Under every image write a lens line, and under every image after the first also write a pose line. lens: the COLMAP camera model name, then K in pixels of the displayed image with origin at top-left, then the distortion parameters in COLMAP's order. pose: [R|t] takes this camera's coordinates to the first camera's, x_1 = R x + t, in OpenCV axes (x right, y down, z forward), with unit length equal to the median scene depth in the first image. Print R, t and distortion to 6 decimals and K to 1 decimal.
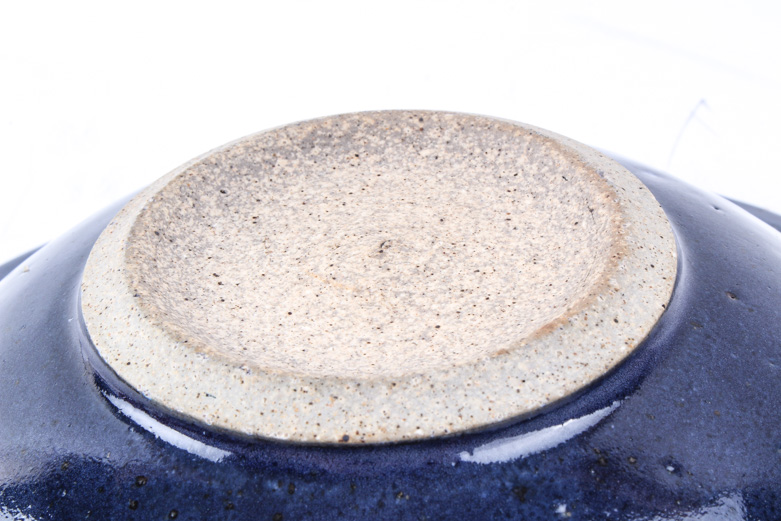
lens RADIAL K [[1824.7, 0, 390.5], [0, 1824.7, 260.5], [0, 0, 1]] dist [0.088199, -0.174511]
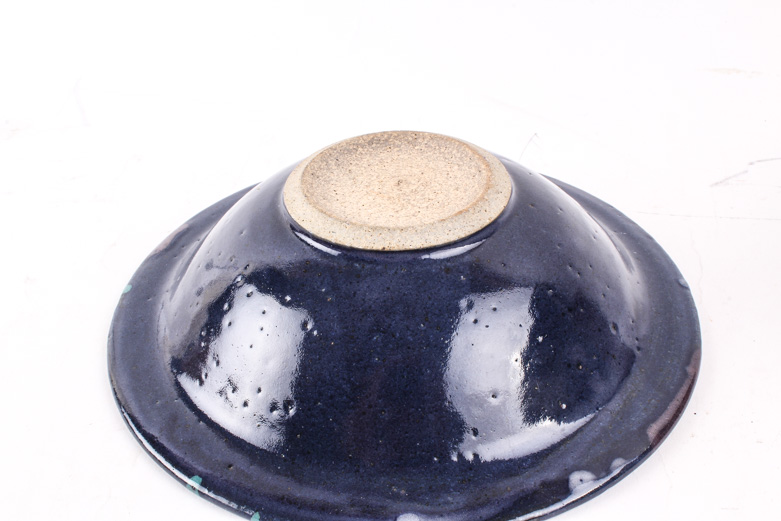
lens RADIAL K [[1014.3, 0, 390.5], [0, 1014.3, 260.5], [0, 0, 1]] dist [-0.012408, -0.001815]
pose [[0.999332, 0.036417, -0.003023, -0.008540], [-0.036295, 0.998776, 0.033599, 0.058146], [0.004243, -0.033467, 0.999431, -0.468615]]
